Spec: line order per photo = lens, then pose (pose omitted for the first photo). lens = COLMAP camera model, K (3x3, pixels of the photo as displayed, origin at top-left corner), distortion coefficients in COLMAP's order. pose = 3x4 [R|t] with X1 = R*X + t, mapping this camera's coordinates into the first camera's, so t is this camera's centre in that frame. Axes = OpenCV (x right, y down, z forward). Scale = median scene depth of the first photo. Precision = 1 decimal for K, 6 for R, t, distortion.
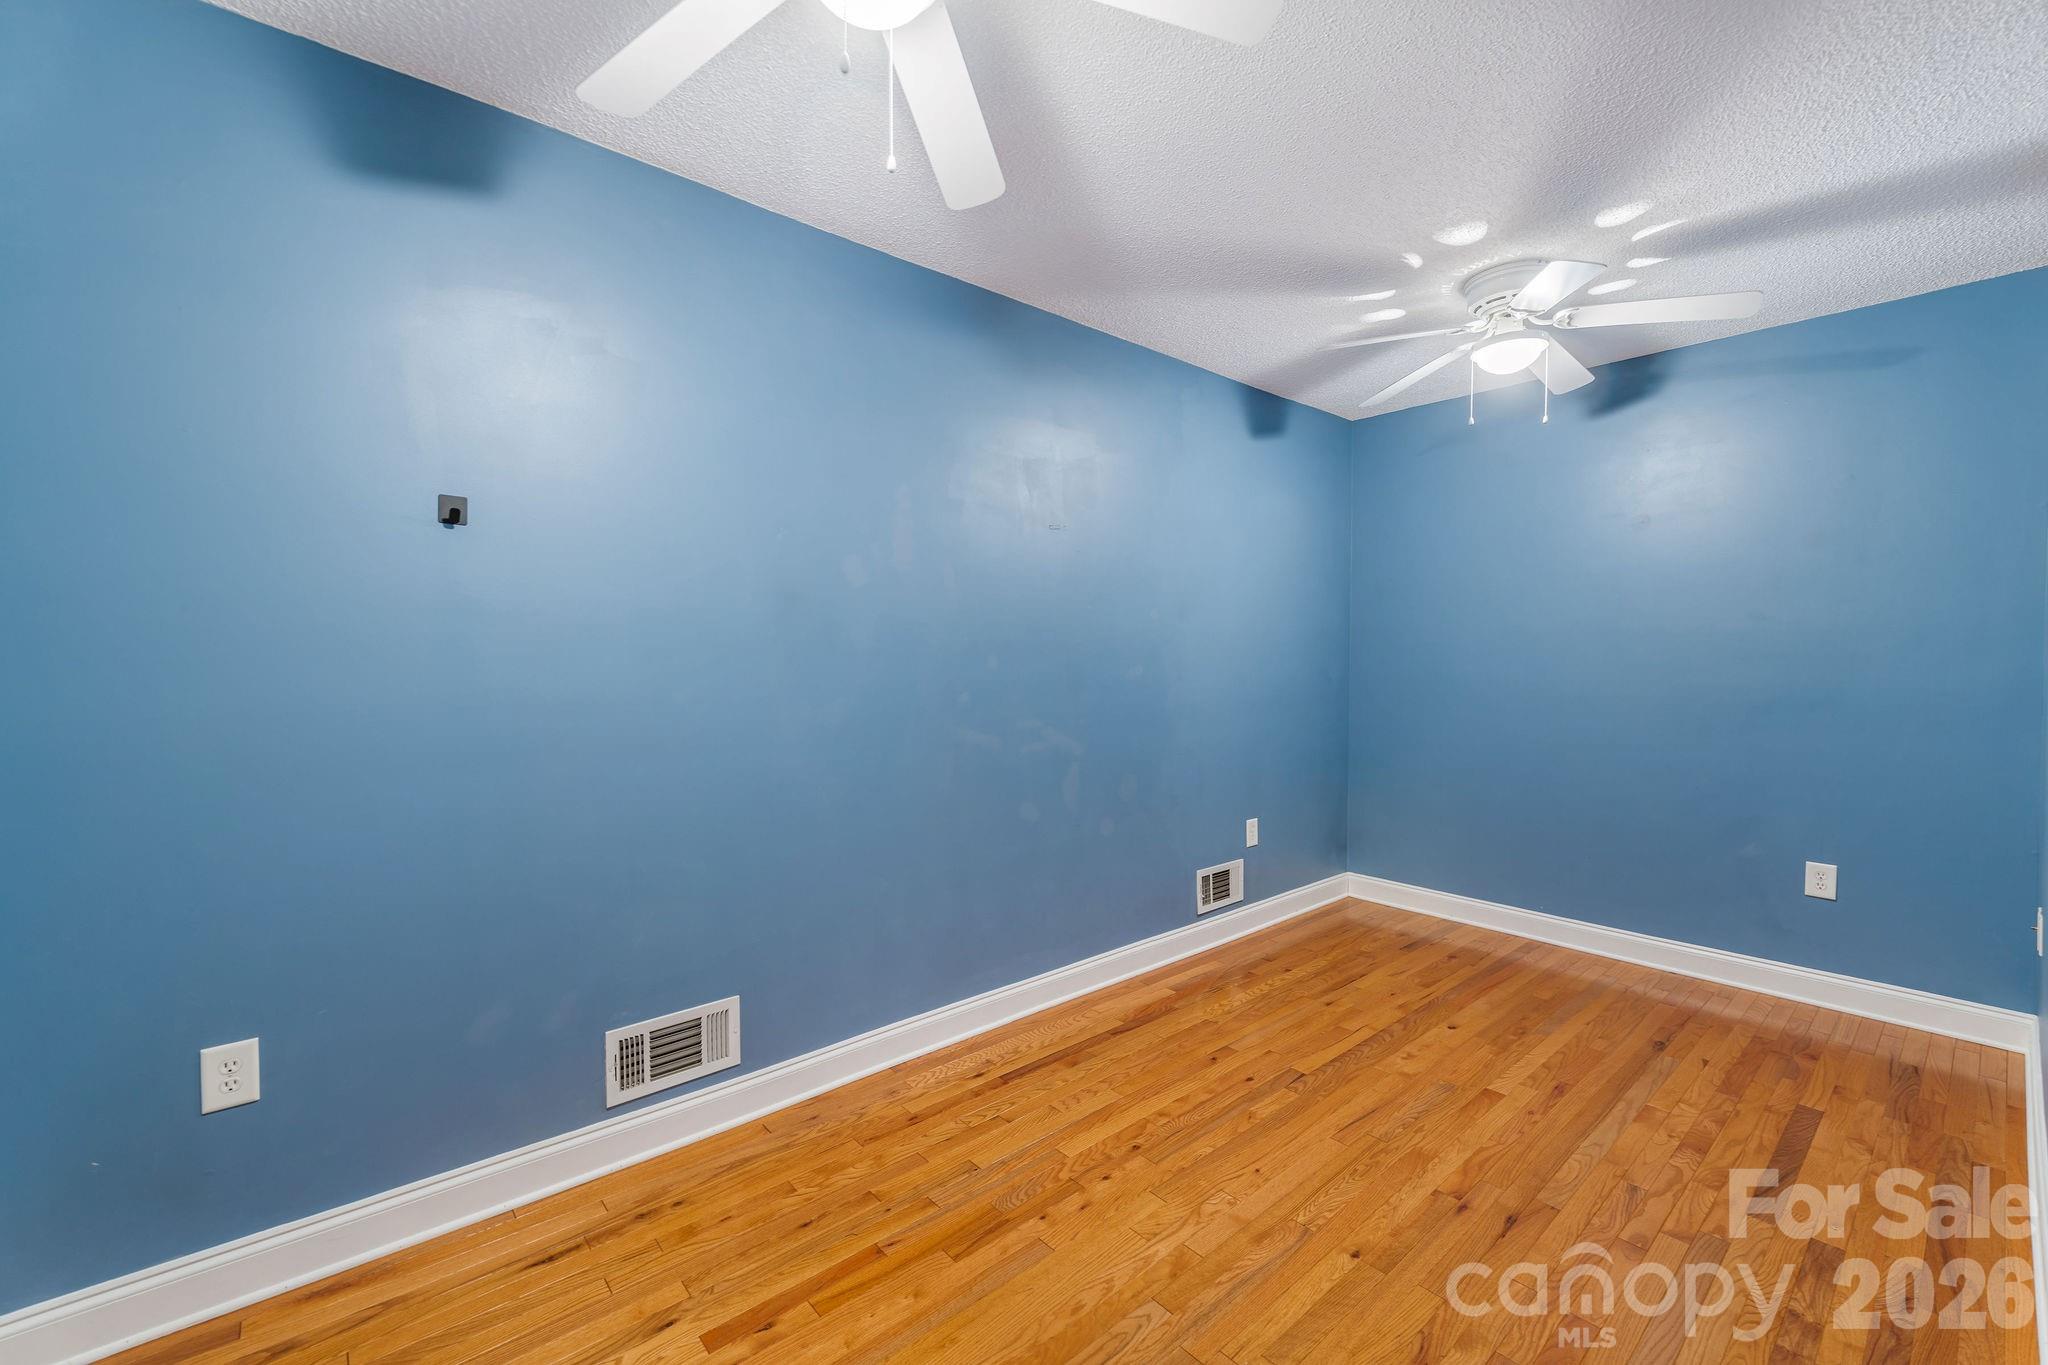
lens RADIAL K [[828.4, 0, 1024.2], [0, 828.4, 676.3], [0, 0, 1]] dist [0.007166, -0.003324]
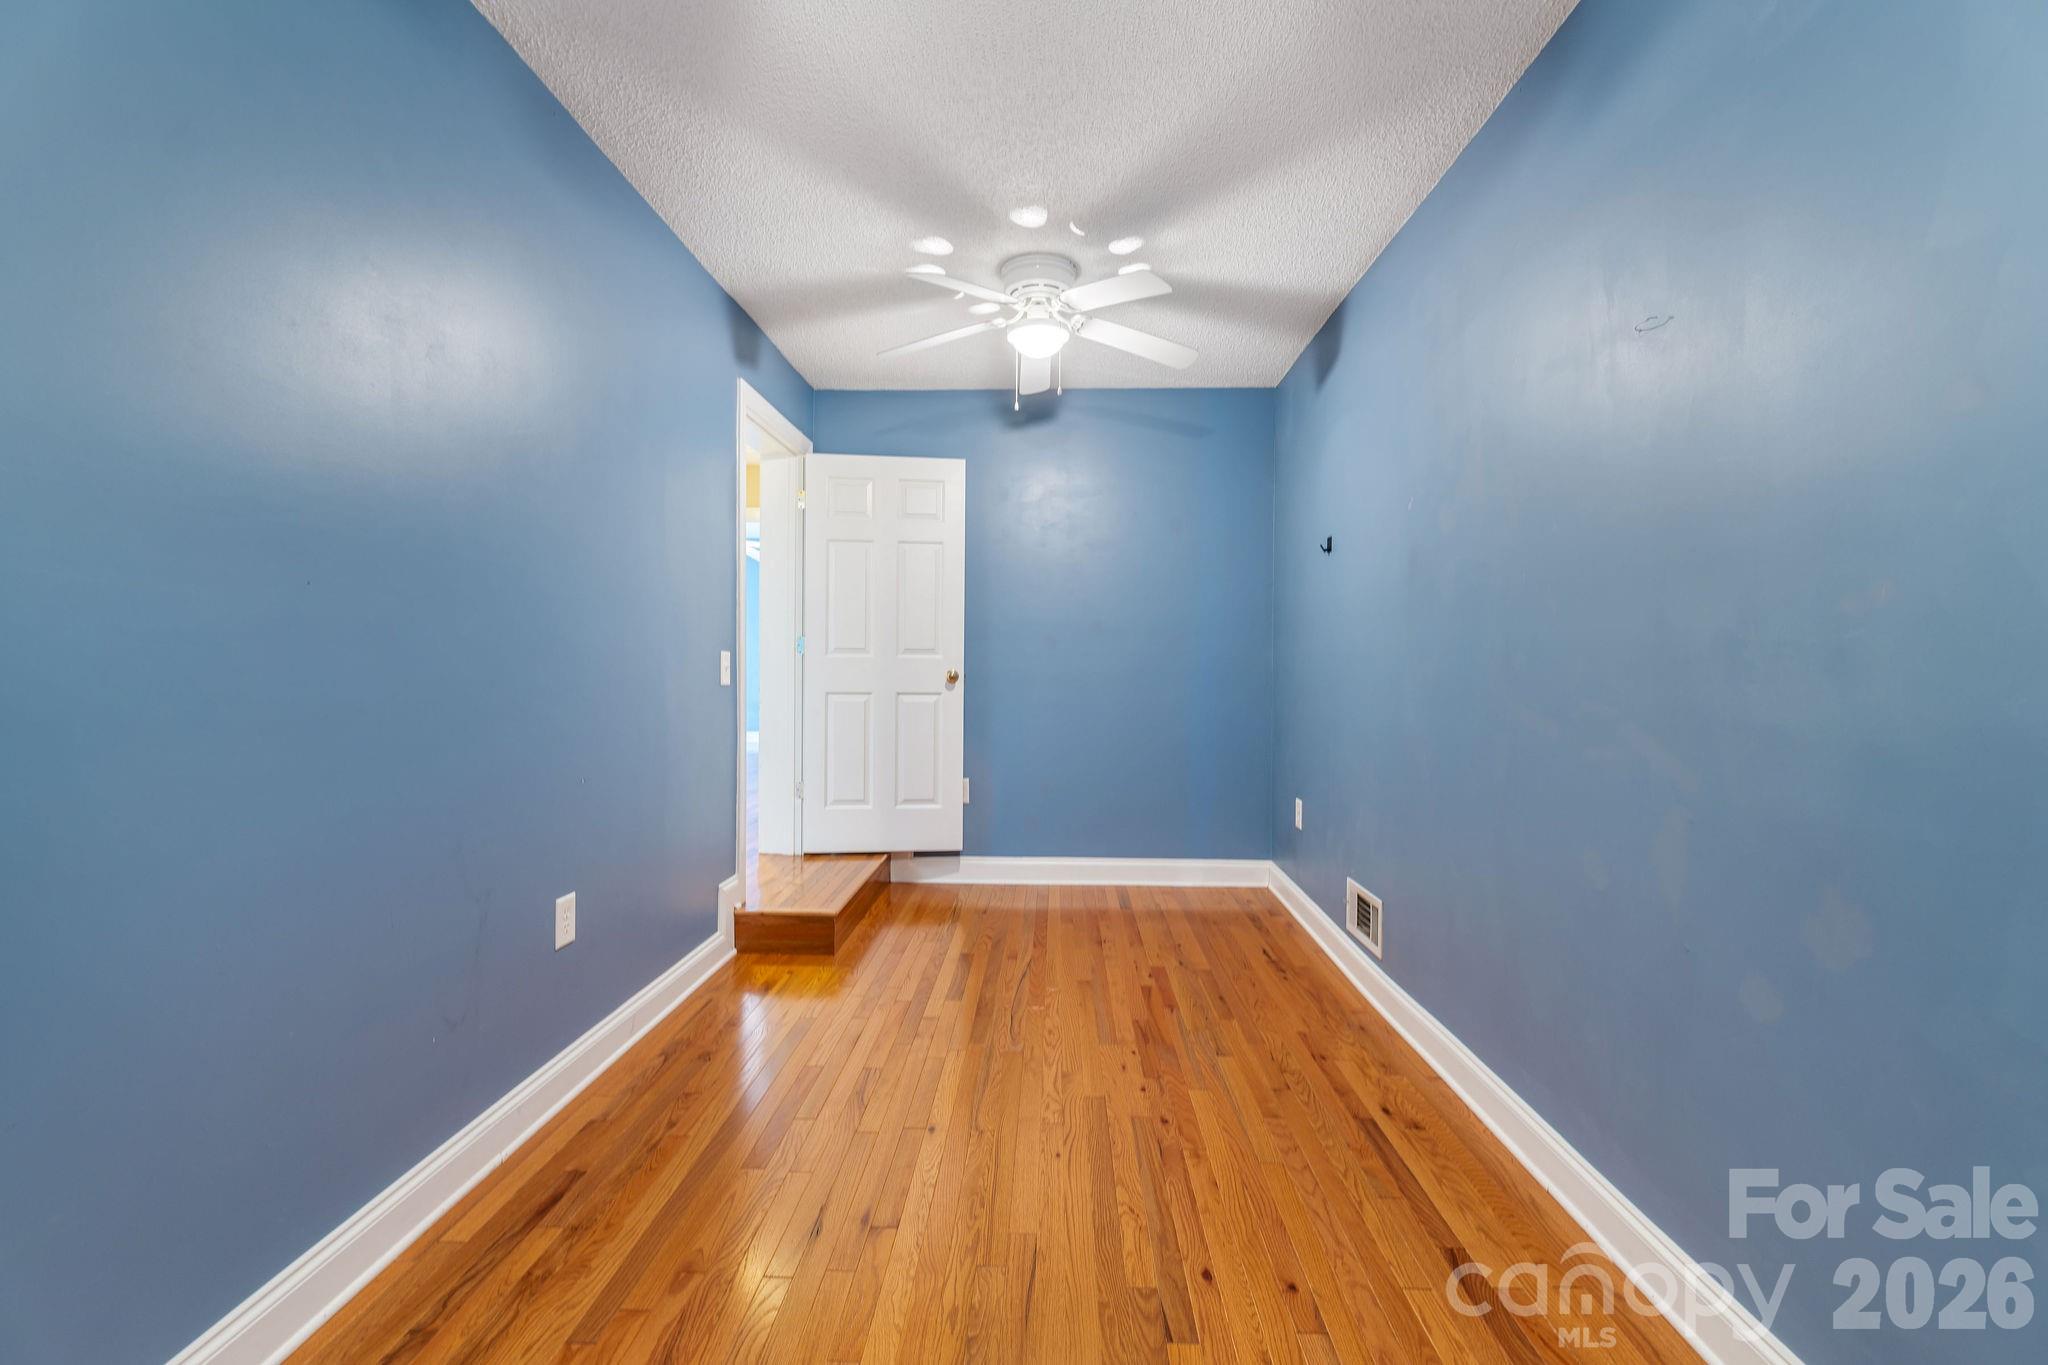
lens RADIAL K [[828.4, 0, 1025.5], [0, 828.4, 672.1], [0, 0, 1]] dist [0.007166, -0.003324]
pose [[-0.675153, 0.005755, -0.737656, 1.044428], [-0.017485, 0.999564, 0.023802, 0.041300], [0.737471, 0.028968, -0.674758, 1.680428]]
